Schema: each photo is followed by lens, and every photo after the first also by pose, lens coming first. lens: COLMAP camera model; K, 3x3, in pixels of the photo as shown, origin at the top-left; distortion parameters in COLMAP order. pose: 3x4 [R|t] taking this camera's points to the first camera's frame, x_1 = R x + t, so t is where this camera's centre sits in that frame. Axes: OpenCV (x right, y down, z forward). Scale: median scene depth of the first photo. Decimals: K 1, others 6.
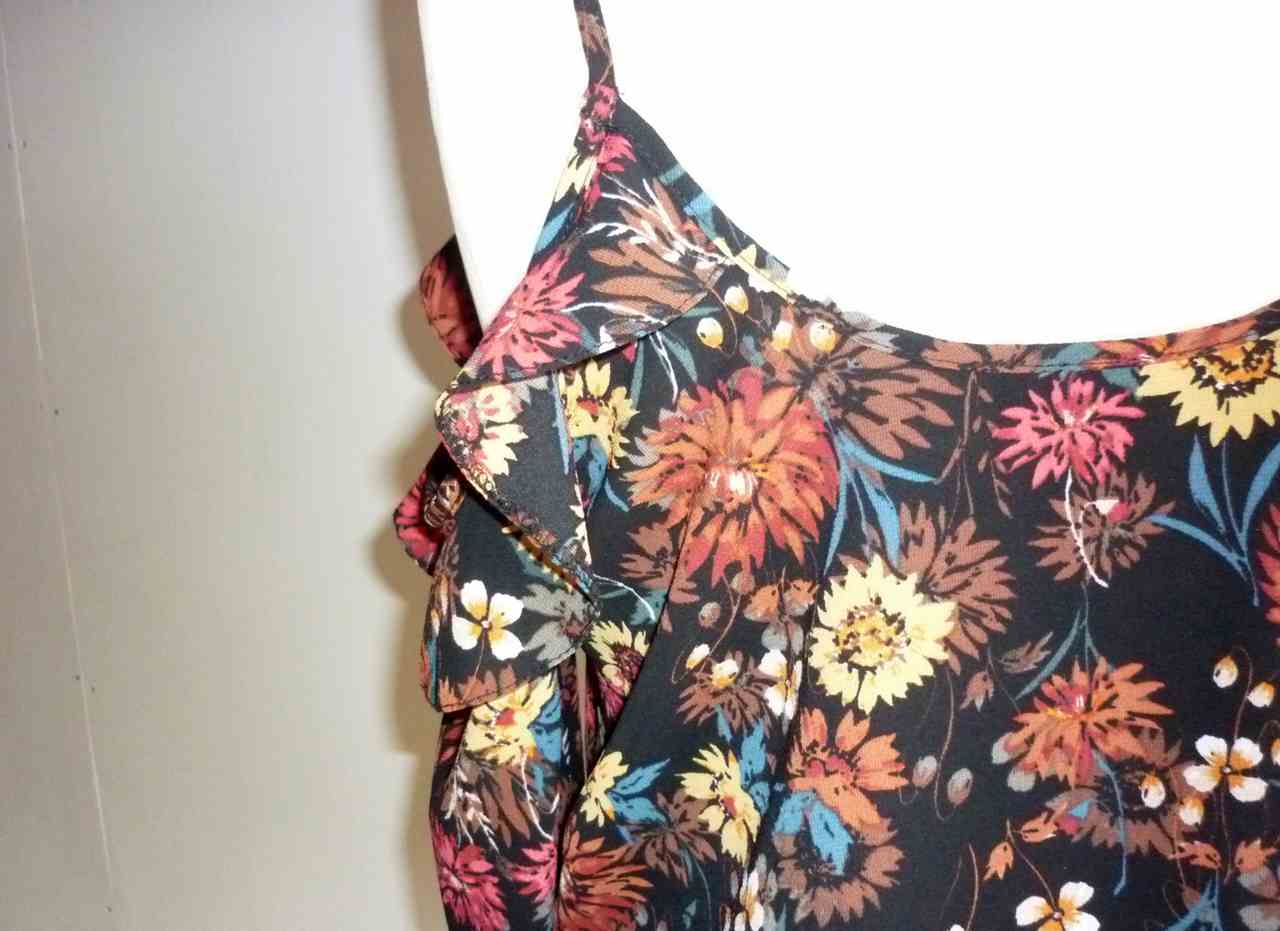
lens RADIAL K [[1320.1, 0, 603.7], [0, 1320.1, 535.7], [0, 0, 1]] dist [-0.117445, 0.135657]
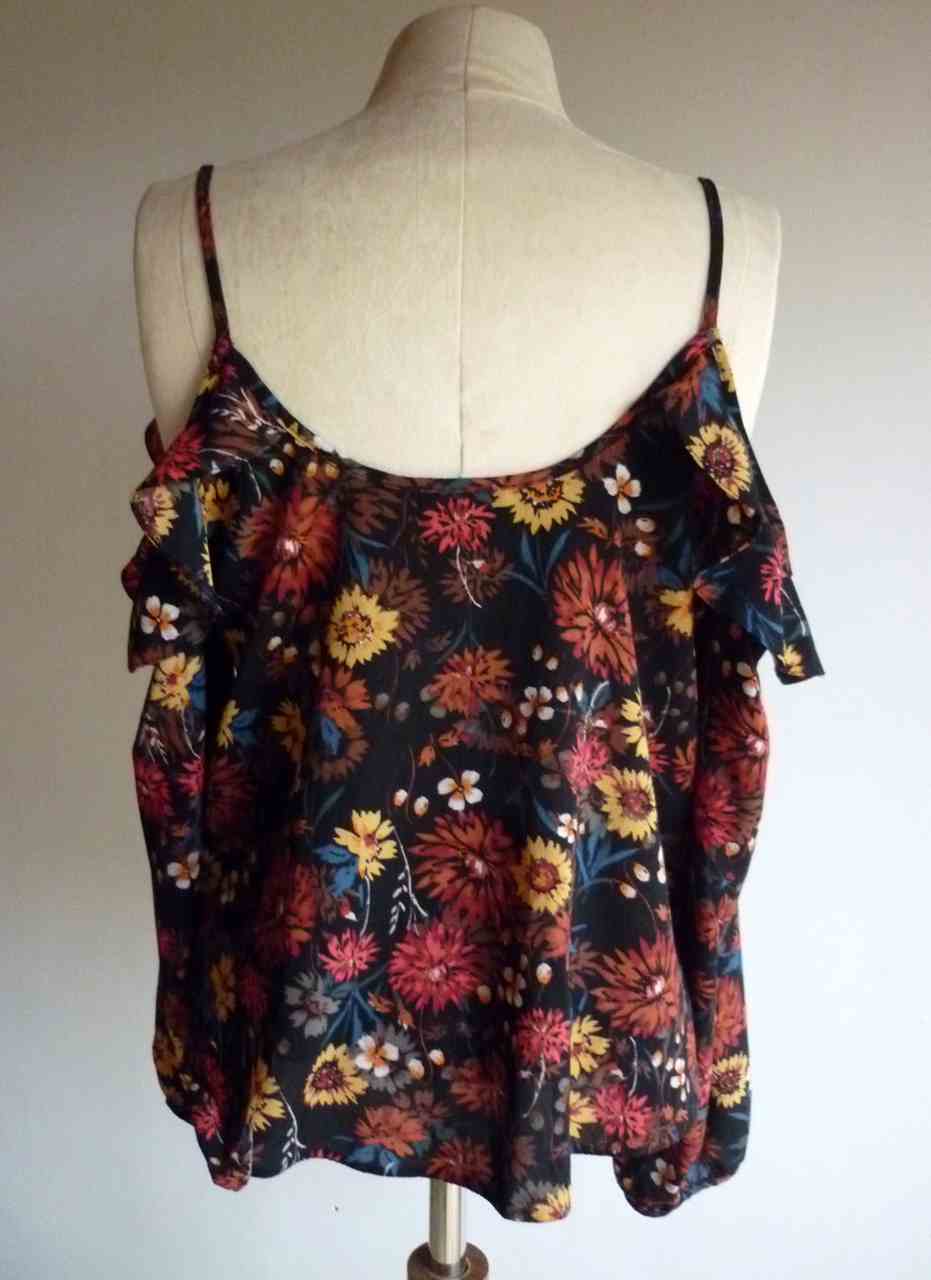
lens RADIAL K [[1320.1, 0, 433.4], [0, 1320.1, 639.5], [0, 0, 1]] dist [-0.117445, 0.135657]
pose [[0.998671, 0.040327, 0.032098, 0.259327], [-0.039232, 0.998650, -0.034056, 0.155784], [-0.033428, 0.032751, 0.998904, -0.928592]]
